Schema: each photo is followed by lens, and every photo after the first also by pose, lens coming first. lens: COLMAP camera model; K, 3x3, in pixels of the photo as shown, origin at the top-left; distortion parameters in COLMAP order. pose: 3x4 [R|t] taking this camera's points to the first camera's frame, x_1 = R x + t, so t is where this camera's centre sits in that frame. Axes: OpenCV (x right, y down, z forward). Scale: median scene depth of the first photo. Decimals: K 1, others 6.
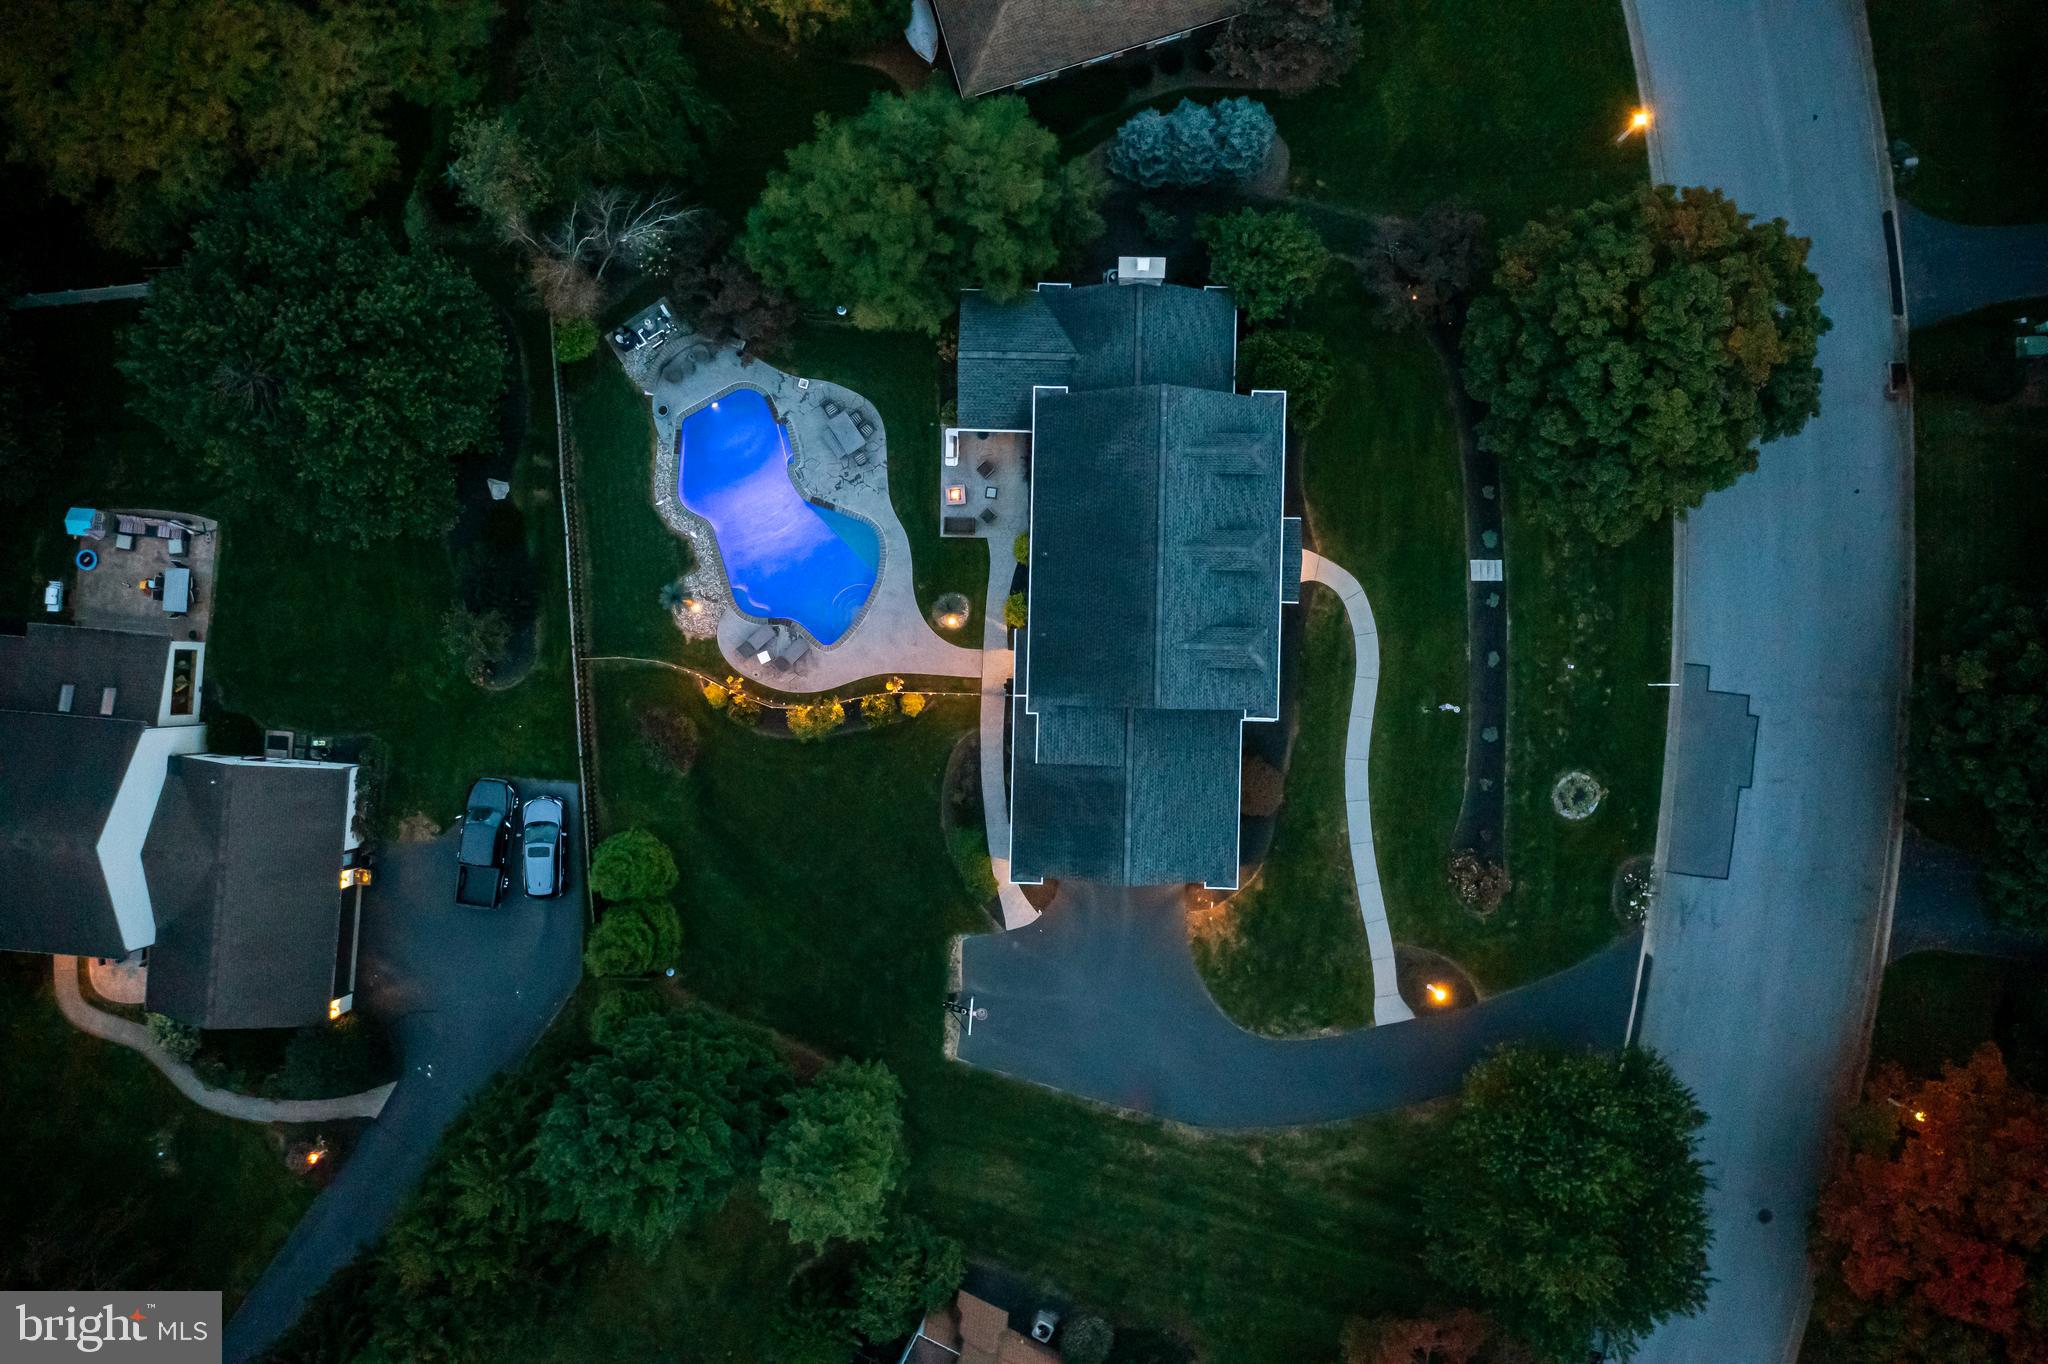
lens RADIAL K [[1626.8, 0, 1023.9], [0, 1626.8, 666.2], [0, 0, 1]] dist [-0.009308, 0.007881]
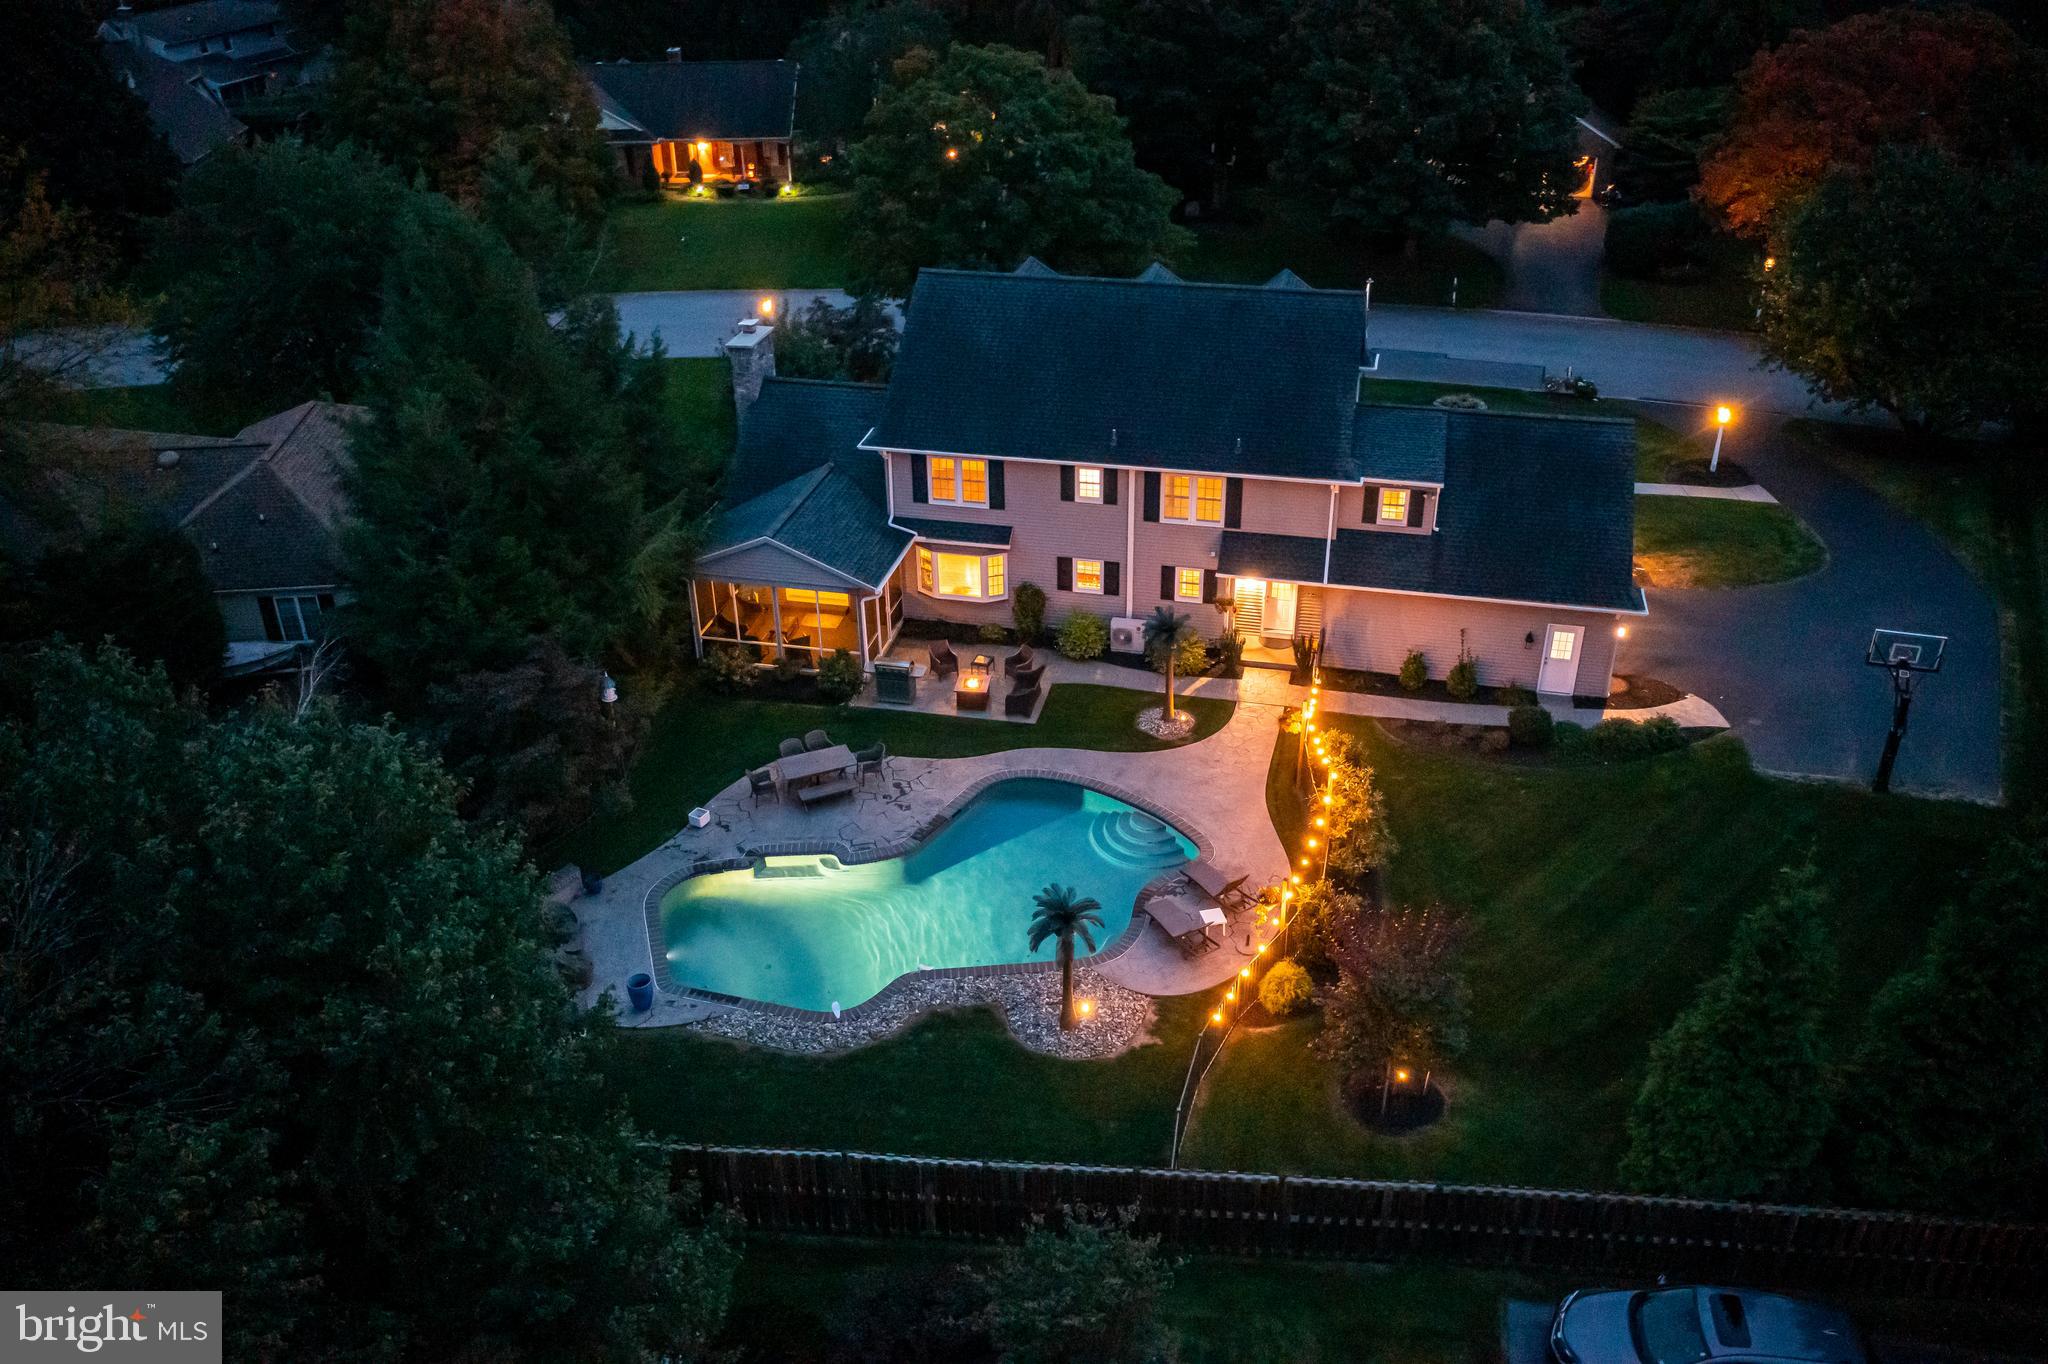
lens RADIAL K [[1624.7, 0, 1022.6], [0, 1624.7, 664.3], [0, 0, 1]] dist [-0.011902, 0.005978]
pose [[0.202392, -0.464734, 0.862009, -0.545892], [0.979282, 0.090060, -0.181373, 0.019420], [0.006658, 0.880858, 0.473333, 0.711417]]
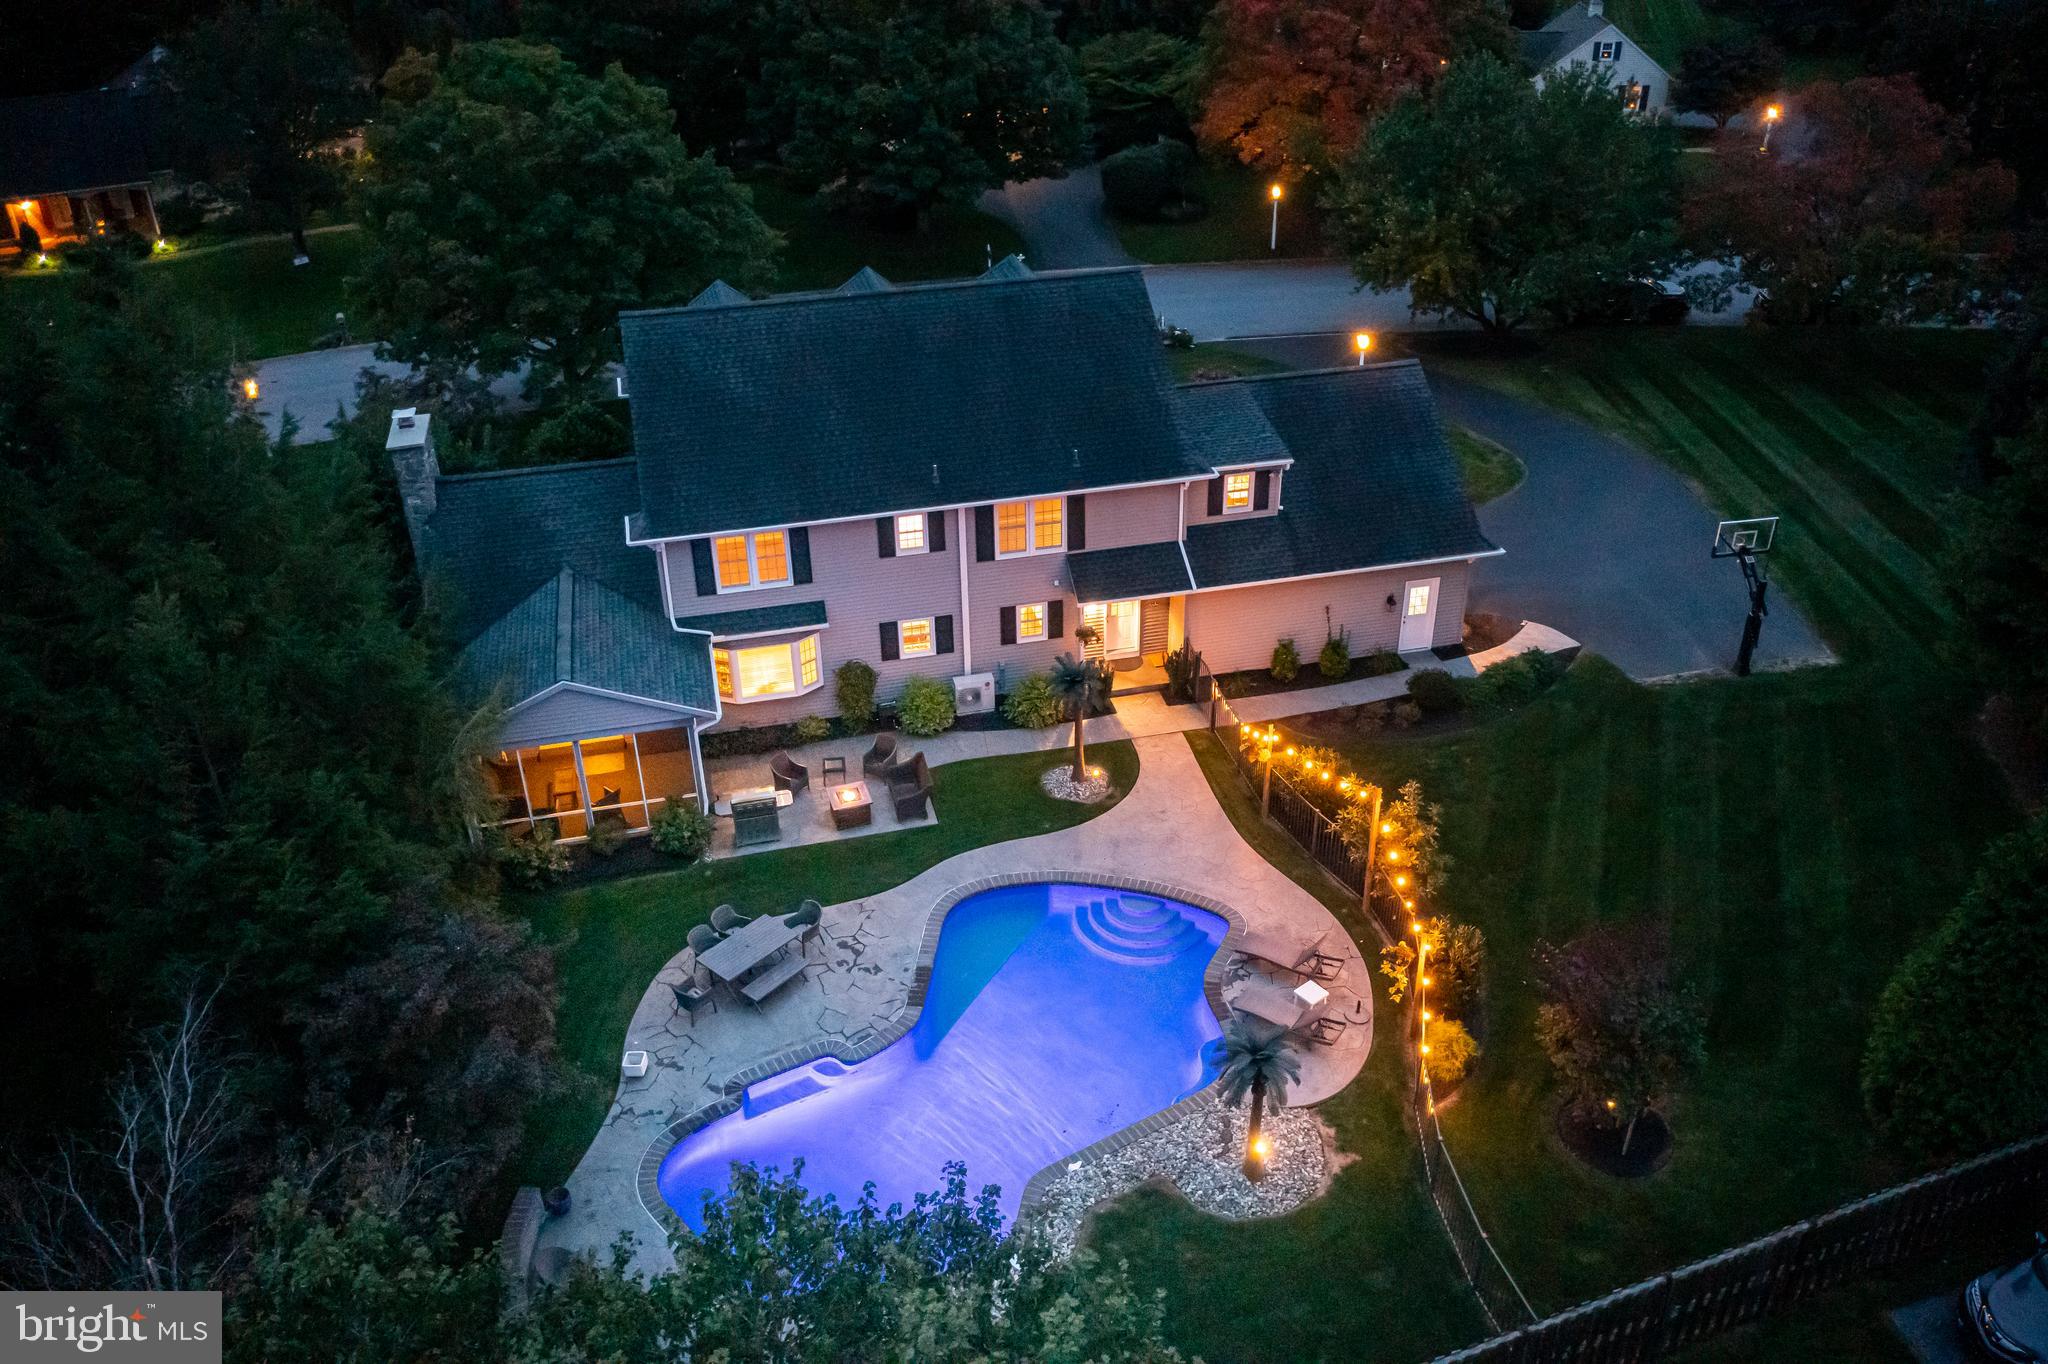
lens RADIAL K [[1624.7, 0, 1022.6], [0, 1624.7, 664.3], [0, 0, 1]] dist [-0.011902, 0.005978]
pose [[-0.253136, -0.467978, 0.846711, -0.453161], [0.967225, -0.140462, 0.211532, -0.152780], [0.019938, 0.872506, 0.488196, 0.724203]]
